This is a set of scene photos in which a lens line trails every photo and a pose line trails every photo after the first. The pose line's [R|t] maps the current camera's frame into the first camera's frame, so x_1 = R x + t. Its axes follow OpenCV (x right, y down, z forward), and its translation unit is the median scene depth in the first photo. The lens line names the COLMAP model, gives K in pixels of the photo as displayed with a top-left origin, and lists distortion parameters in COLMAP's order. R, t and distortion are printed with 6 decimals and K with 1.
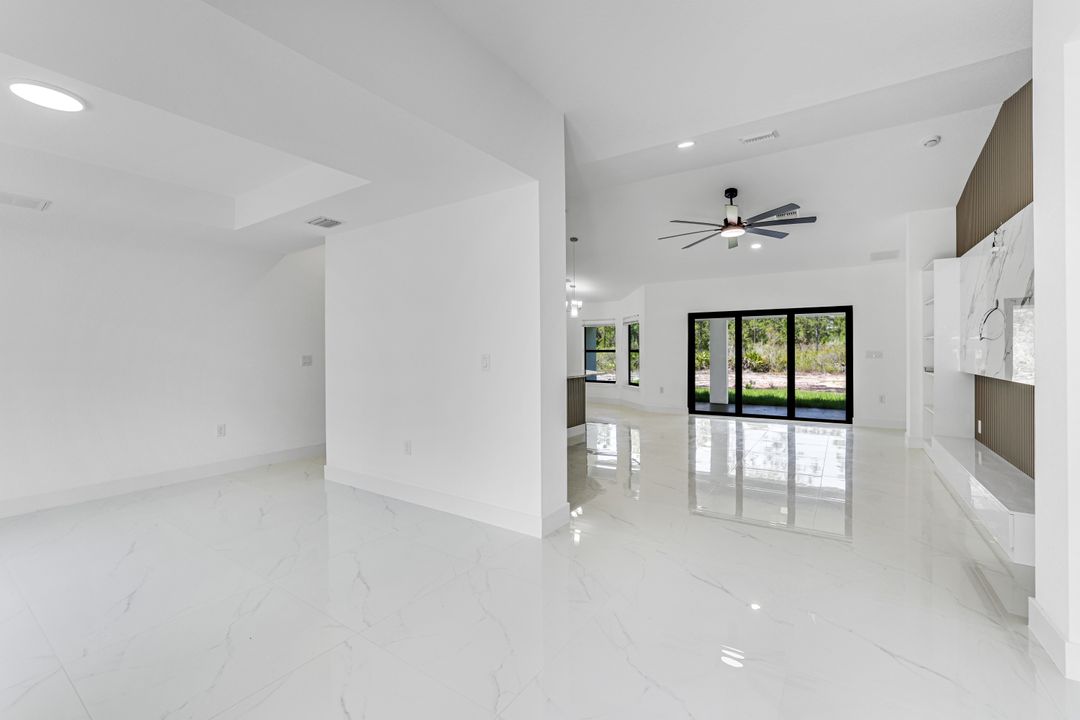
lens RADIAL K [[453.8, 0, 547.8], [0, 453.8, 348.6], [0, 0, 1]] dist [-0.020196, 0.003041]
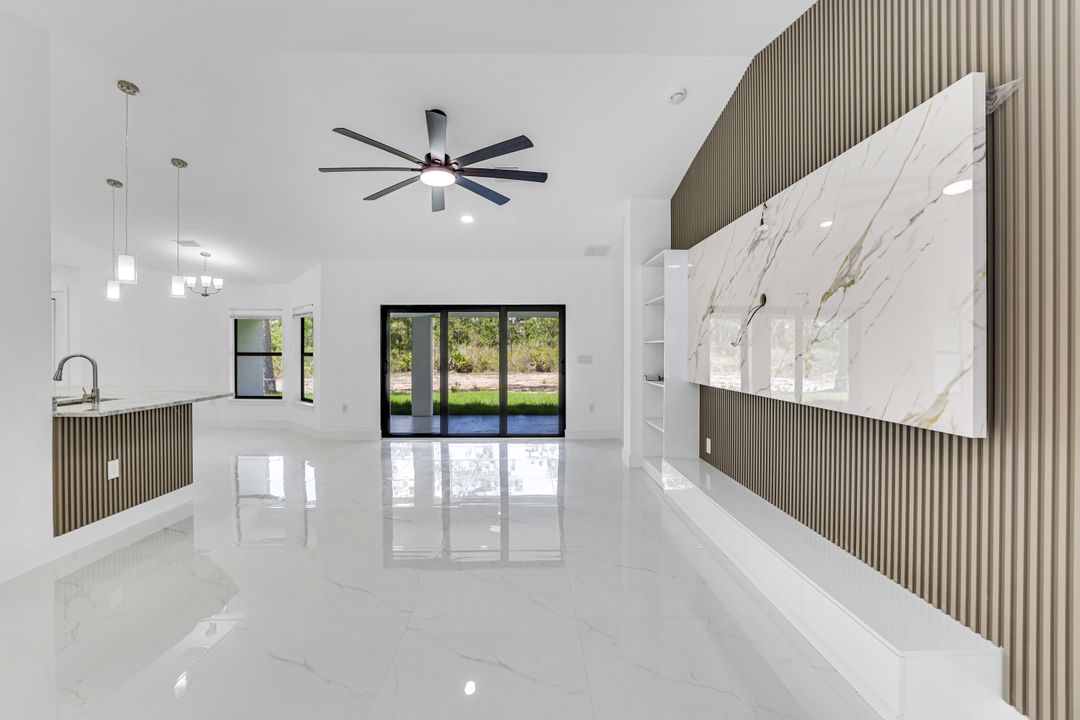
lens RADIAL K [[453.8, 0, 537.7], [0, 453.8, 355.3], [0, 0, 1]] dist [-0.020196, 0.003041]
pose [[0.823856, -0.001320, 0.566798, 0.091528], [-0.006570, 0.999908, 0.011878, -0.003962], [-0.566762, -0.013509, 0.823771, 0.218011]]
